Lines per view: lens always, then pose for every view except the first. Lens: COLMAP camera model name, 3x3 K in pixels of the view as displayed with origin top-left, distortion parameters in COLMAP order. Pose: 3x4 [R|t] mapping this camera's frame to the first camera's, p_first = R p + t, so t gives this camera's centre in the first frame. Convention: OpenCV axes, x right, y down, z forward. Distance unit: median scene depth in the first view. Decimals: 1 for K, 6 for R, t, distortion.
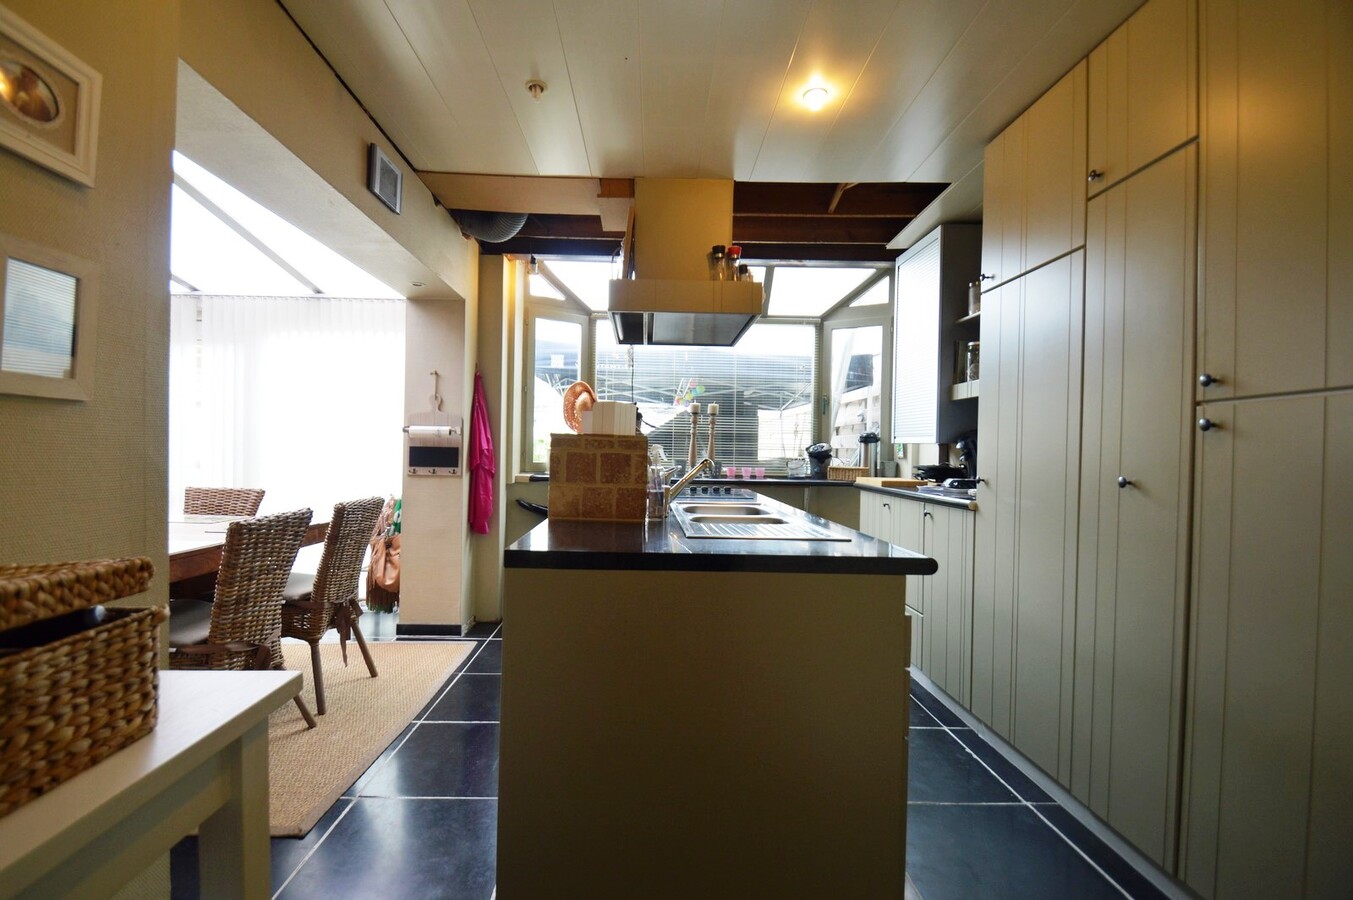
lens RADIAL K [[610.6, 0, 651.2], [0, 610.6, 455.4], [0, 0, 1]] dist [0.017426, -0.018112]
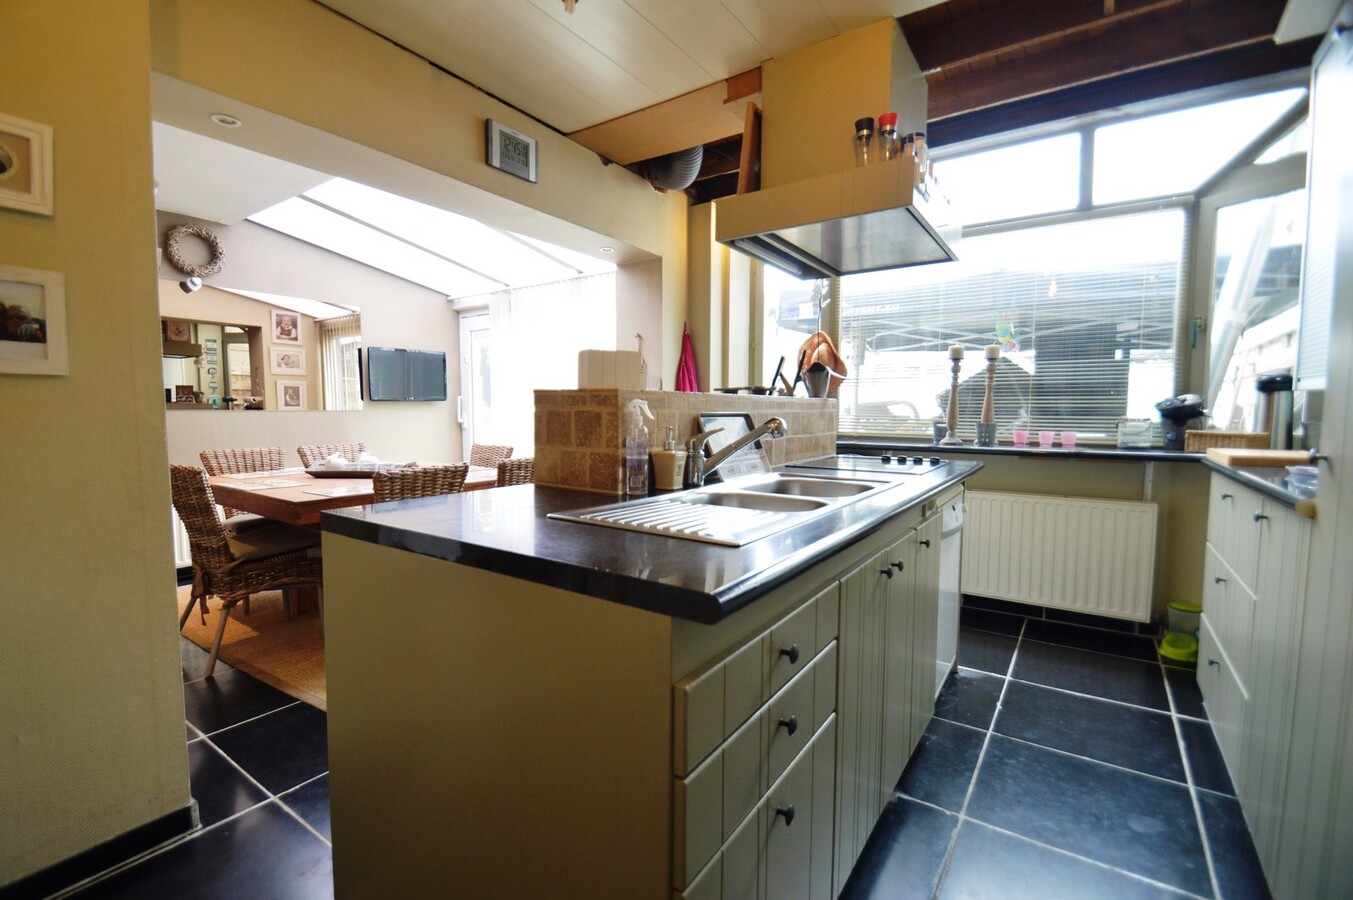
lens RADIAL K [[602.1, 0, 660.0], [0, 602.1, 457.6], [0, 0, 1]] dist [0.015756, -0.017192]
pose [[0.798657, 0.033219, -0.600869, 0.318221], [0.004916, 0.998082, 0.061714, 0.006112], [0.601766, -0.052242, 0.796962, 0.241079]]
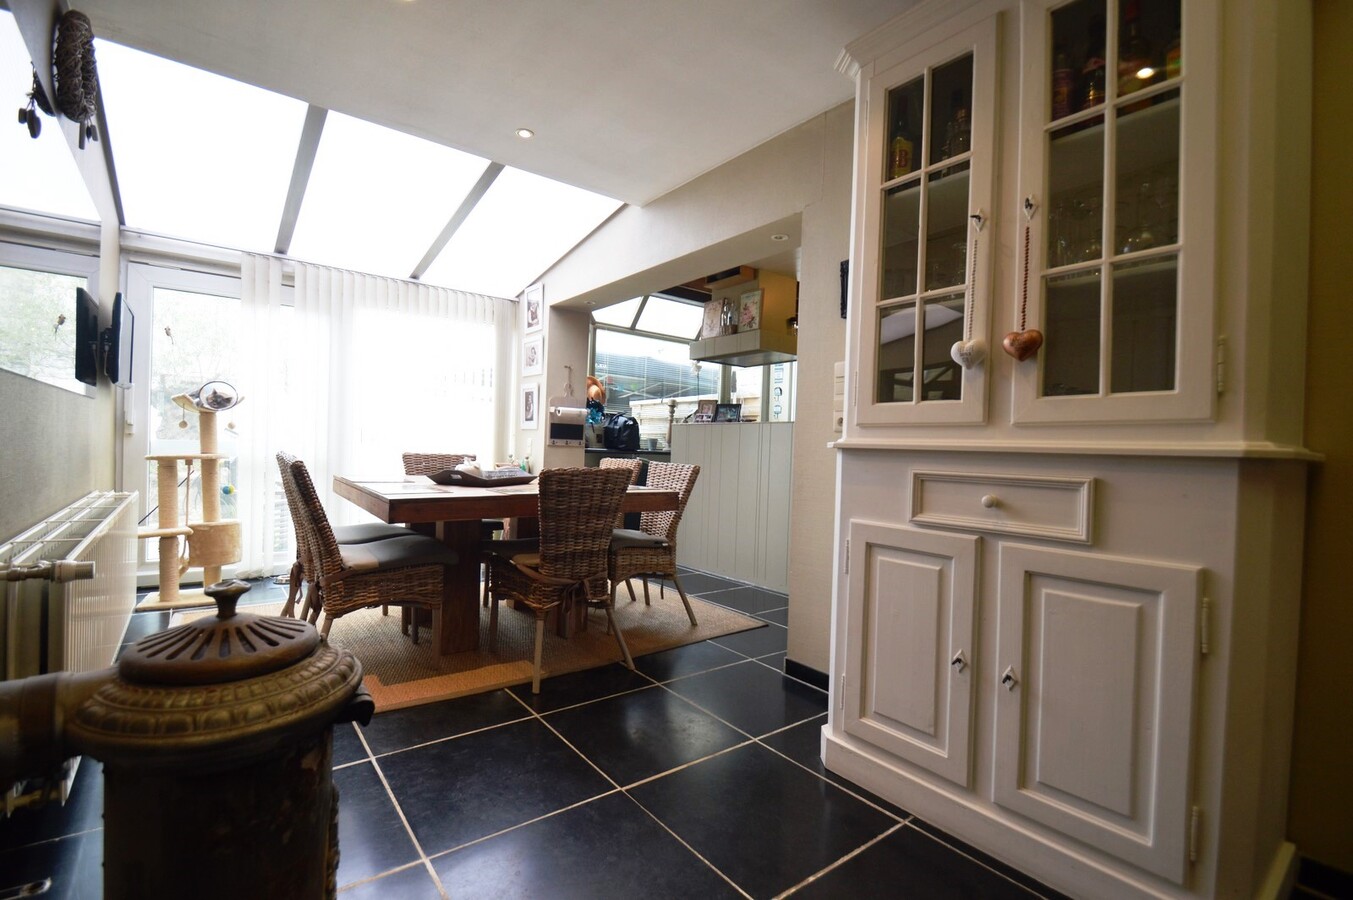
lens RADIAL K [[610.6, 0, 651.2], [0, 610.6, 455.4], [0, 0, 1]] dist [0.017426, -0.018112]
pose [[0.814005, 0.004983, 0.580837, -1.075702], [-0.015104, 0.999807, 0.012591, 0.037425], [-0.580662, -0.019022, 0.813923, -0.174863]]
